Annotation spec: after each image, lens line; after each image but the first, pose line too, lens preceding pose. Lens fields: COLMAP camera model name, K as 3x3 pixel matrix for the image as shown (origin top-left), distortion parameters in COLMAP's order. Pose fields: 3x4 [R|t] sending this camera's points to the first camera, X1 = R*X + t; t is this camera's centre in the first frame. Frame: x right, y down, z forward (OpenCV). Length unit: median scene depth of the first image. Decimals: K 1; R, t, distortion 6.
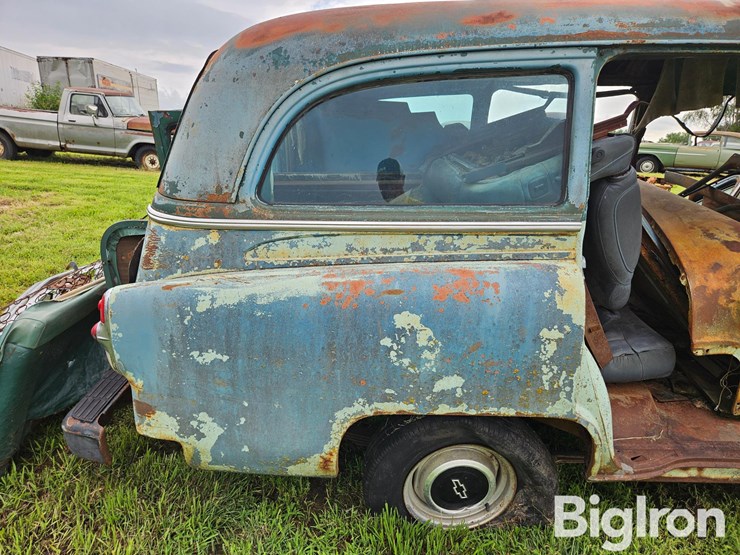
lens RADIAL K [[503.5, 0, 362.1], [0, 503.5, 285.7], [0, 0, 1]] dist [0.075359, -0.067020]
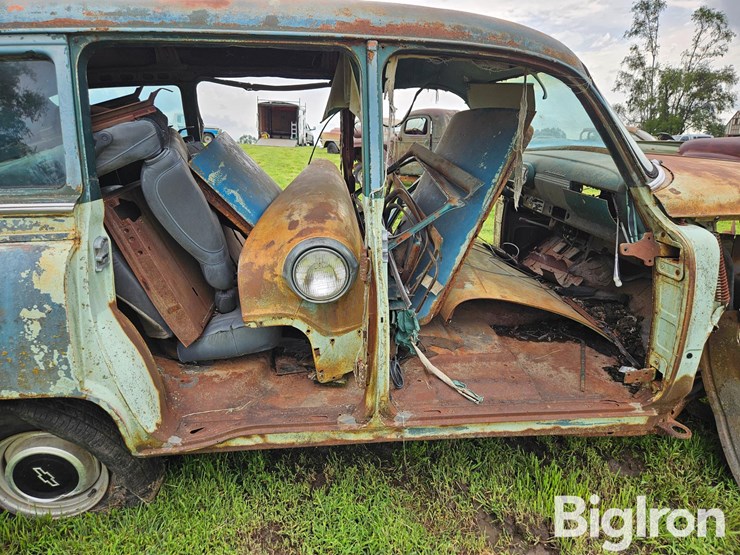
lens RADIAL K [[503.7, 0, 370.3], [0, 503.7, 274.2], [0, 0, 1]] dist [0.071634, -0.061966]
pose [[0.994413, -0.040024, 0.097673, 0.890442], [0.041700, 0.999015, -0.015178, 0.056451], [-0.096969, 0.019166, 0.995103, -0.076104]]
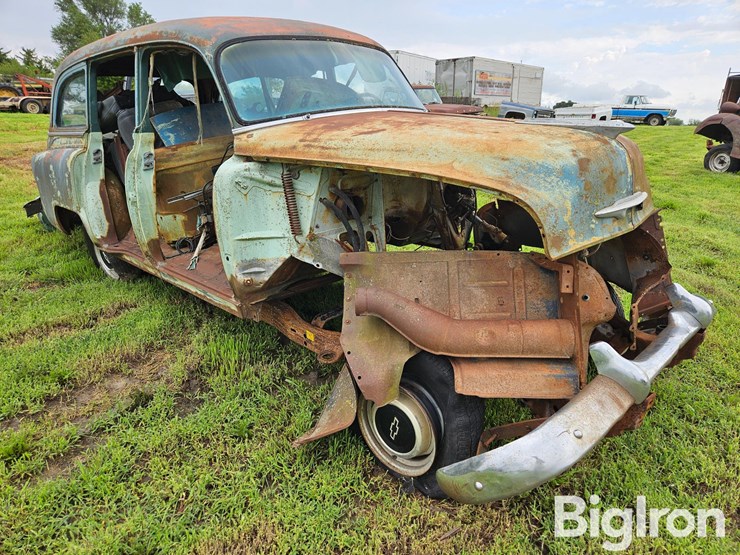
lens RADIAL K [[503.9, 0, 370.0], [0, 503.9, 277.5], [0, 0, 1]] dist [0.080250, -0.067537]
pose [[0.703422, 0.186904, -0.685758, 3.128692], [-0.182360, 0.979969, 0.080035, 0.107631], [0.686981, 0.068756, 0.723415, 0.196441]]
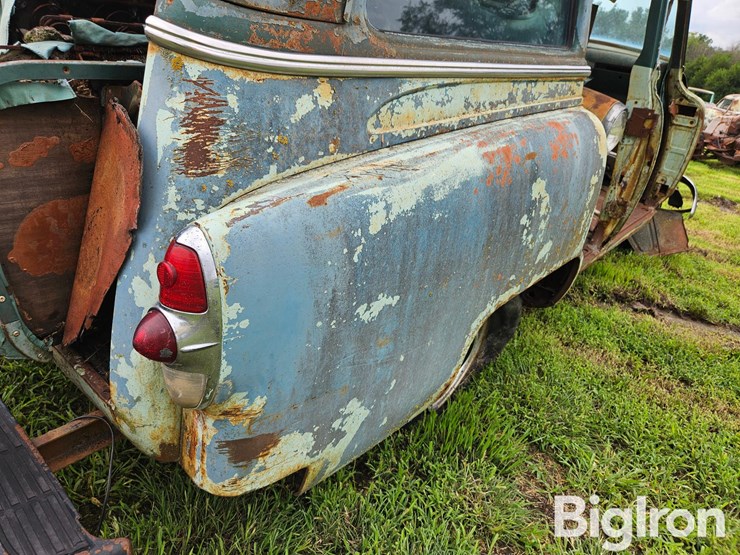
lens RADIAL K [[508.4, 0, 362.0], [0, 508.4, 279.8], [0, 0, 1]] dist [0.069690, -0.071389]
pose [[0.643613, -0.283732, 0.710815, -0.708169], [0.127062, 0.955468, 0.266340, -0.048317], [-0.754730, -0.081103, 0.651003, 0.616853]]
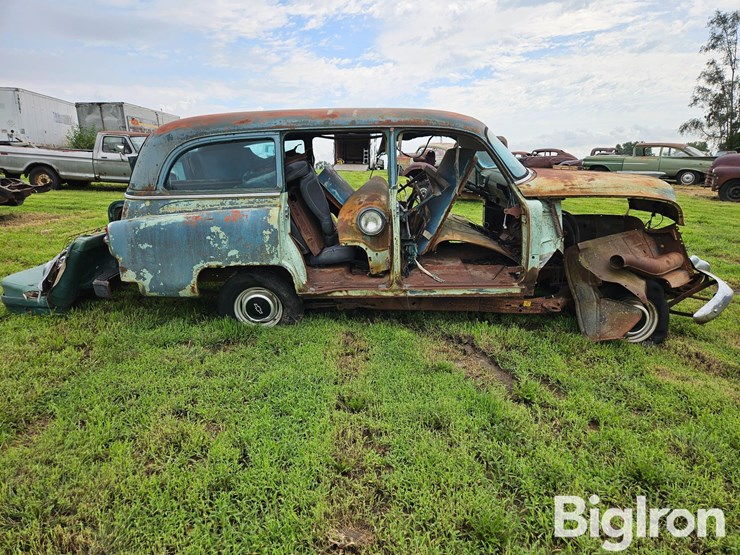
lens RADIAL K [[503.9, 0, 370.0], [0, 503.9, 277.5], [0, 0, 1]] dist [0.080250, -0.067537]
pose [[0.998724, -0.030554, -0.040218, 0.983326], [0.028230, 0.997966, -0.057150, 0.487304], [0.041882, 0.055941, 0.997555, -1.631369]]
